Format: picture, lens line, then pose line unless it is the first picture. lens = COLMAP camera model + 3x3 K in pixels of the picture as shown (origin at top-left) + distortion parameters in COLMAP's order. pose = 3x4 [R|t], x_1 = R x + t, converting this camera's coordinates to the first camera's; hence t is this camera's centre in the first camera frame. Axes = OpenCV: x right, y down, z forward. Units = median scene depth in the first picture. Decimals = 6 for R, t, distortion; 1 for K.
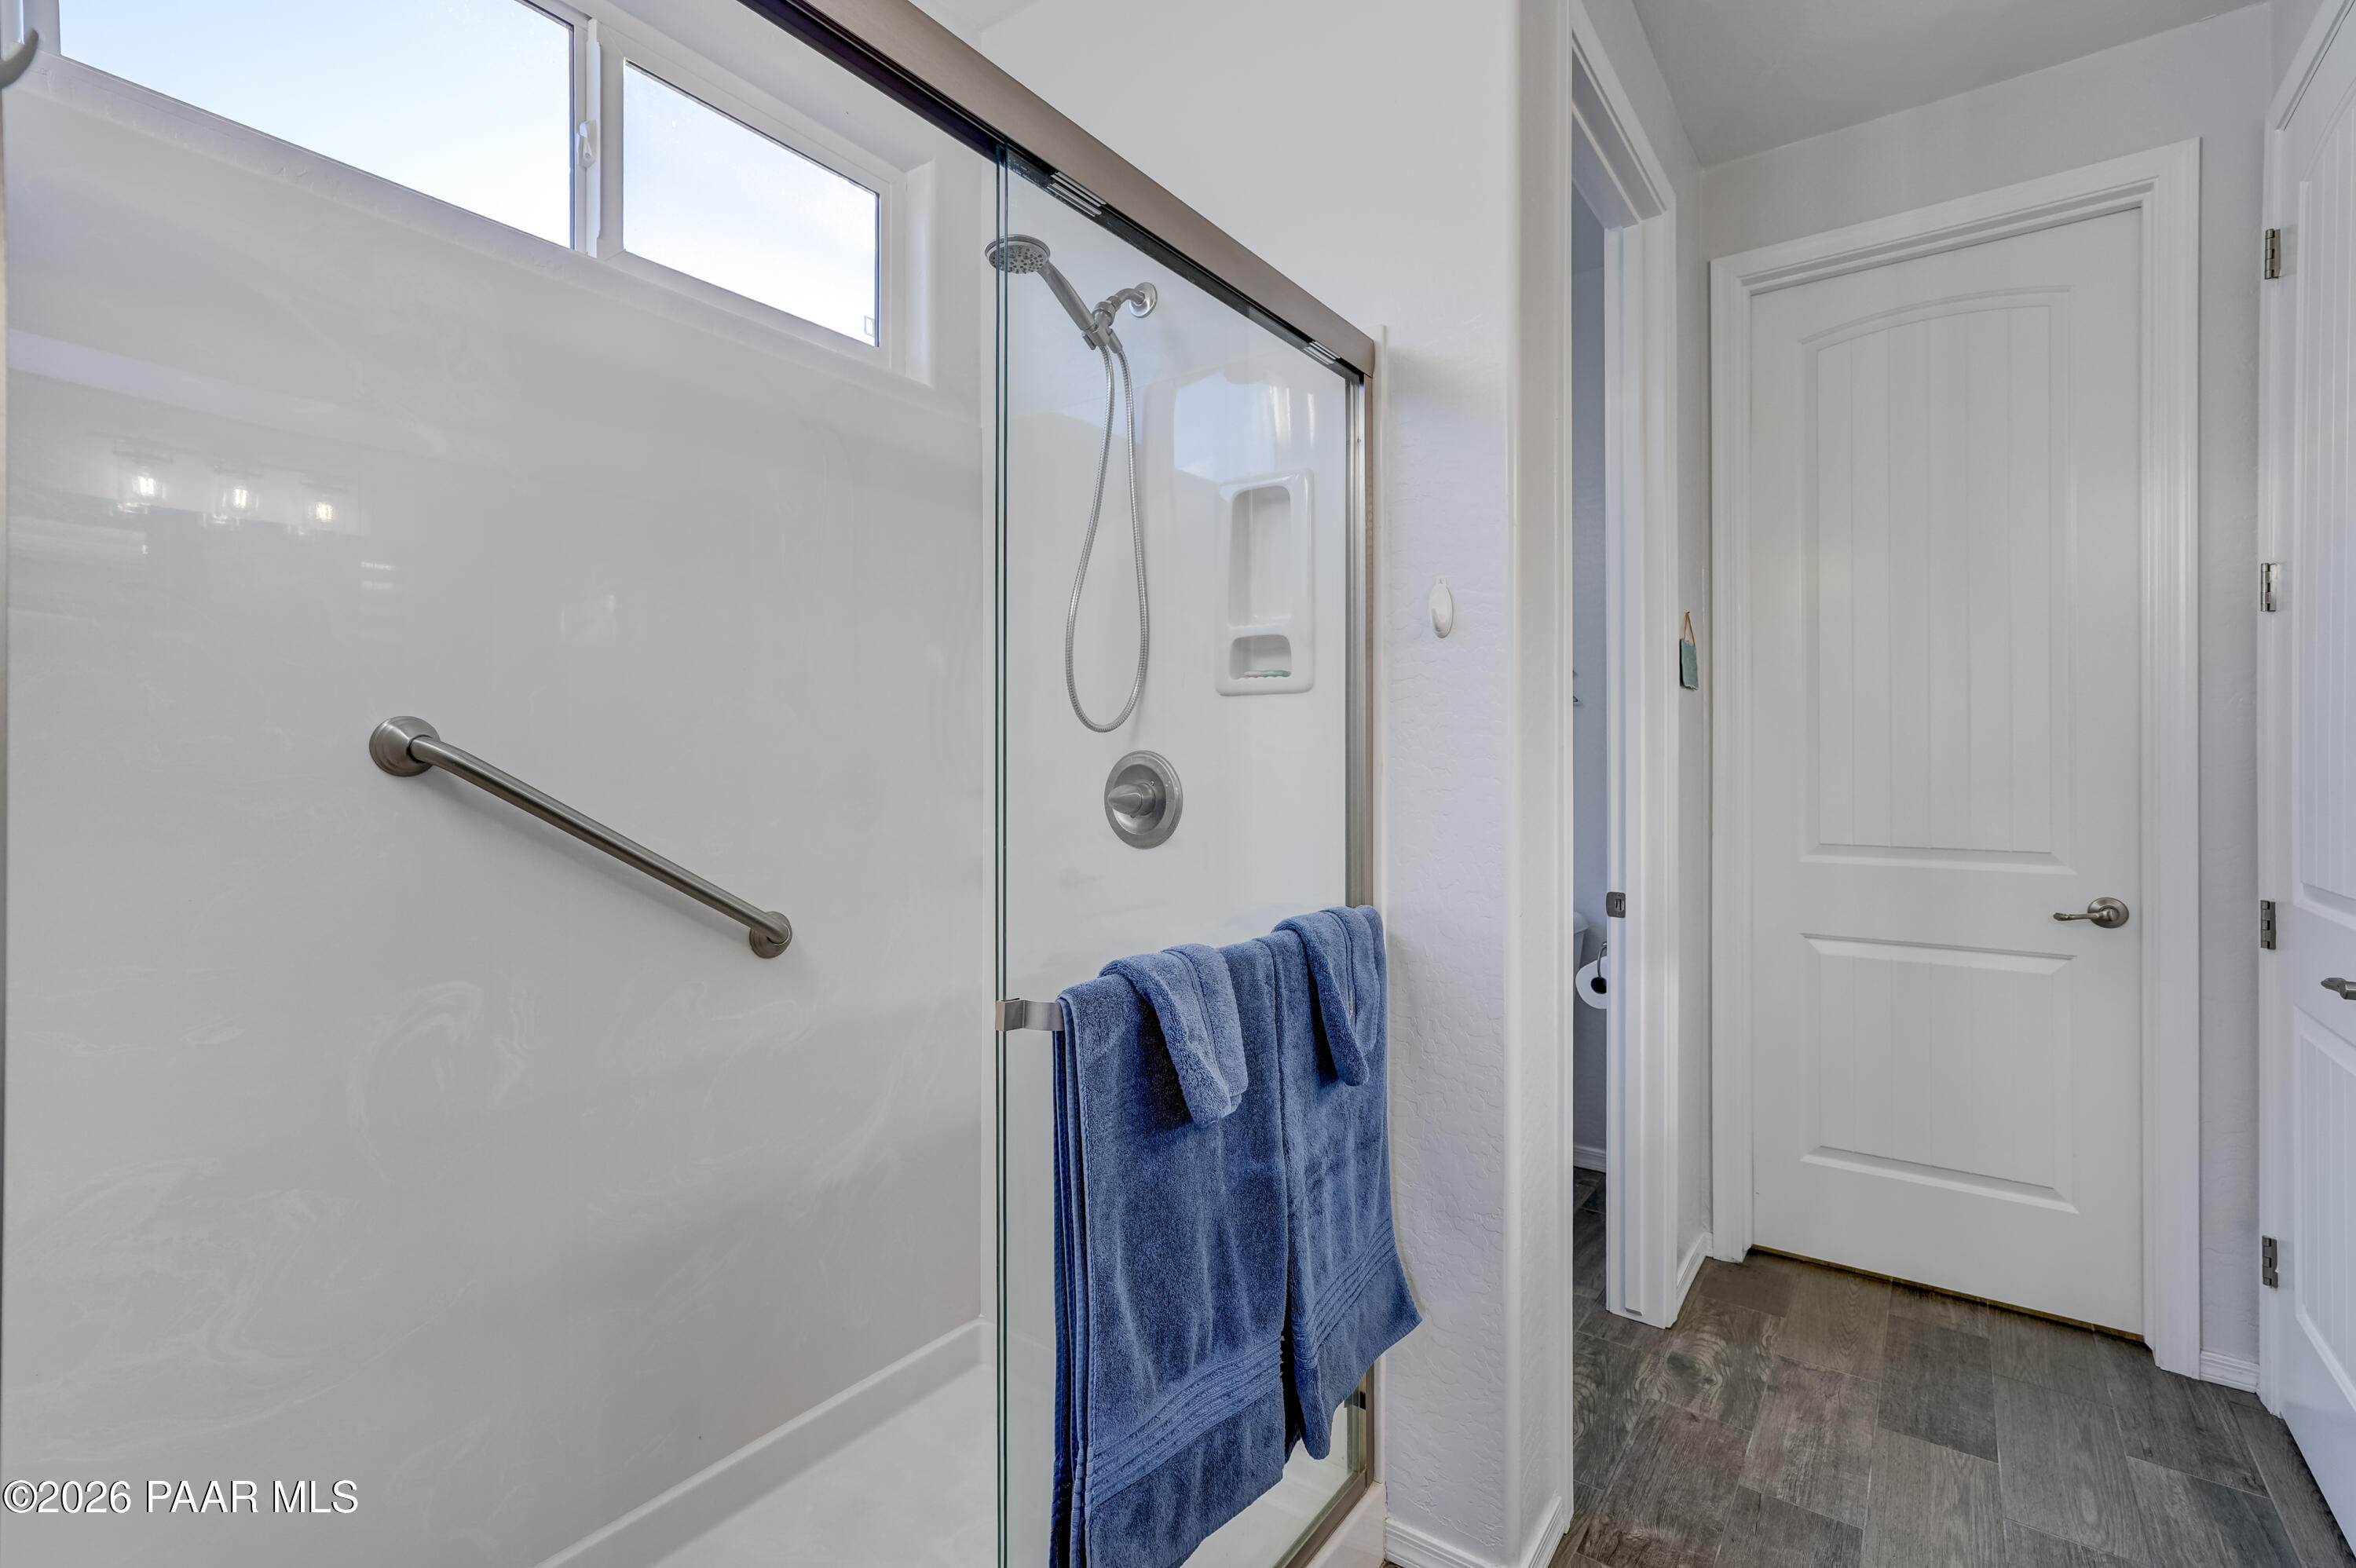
lens RADIAL K [[1078.6, 0, 1184.3], [0, 1078.6, 755.5], [0, 0, 1]] dist [-0.002338, 0.003709]
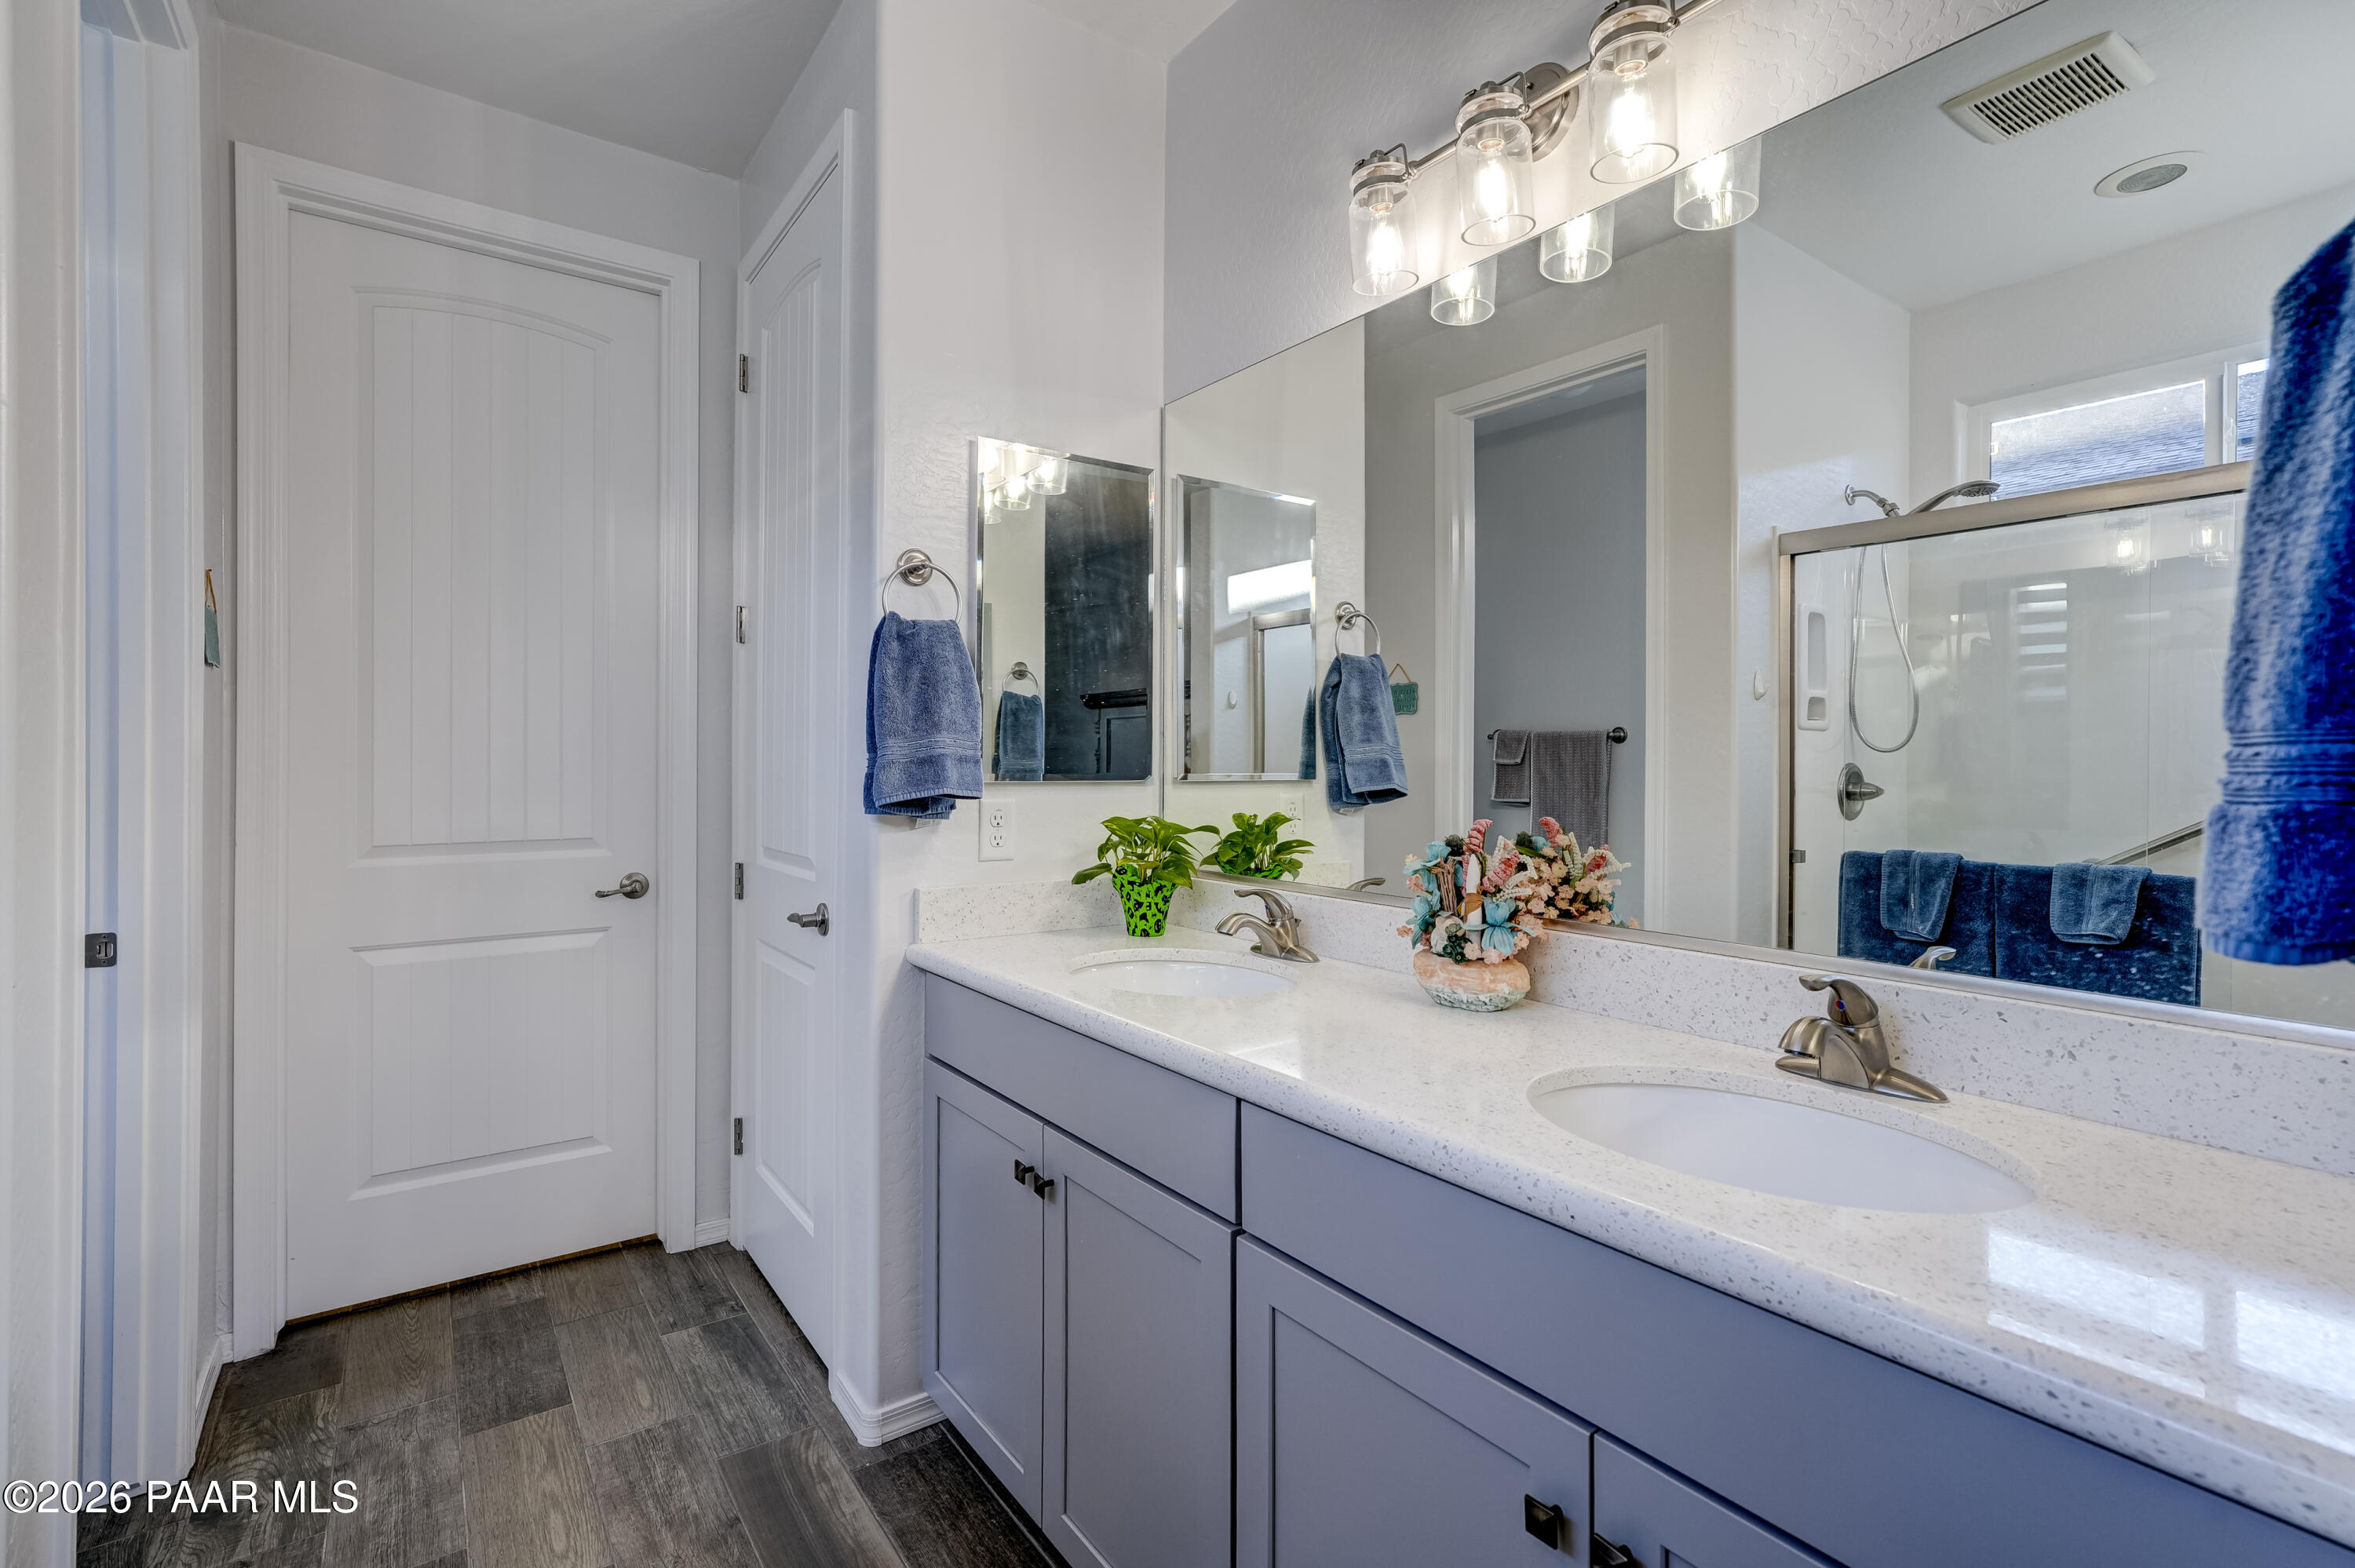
lens RADIAL K [[1078.1, 0, 1183.8], [0, 1078.1, 755.5], [0, 0, 1]] dist [-0.002338, 0.003709]
pose [[0.313898, 0.003422, 0.949451, -0.072940], [-0.008636, 0.999962, -0.000749, -0.000310], [-0.949418, -0.007964, 0.313915, 0.069920]]
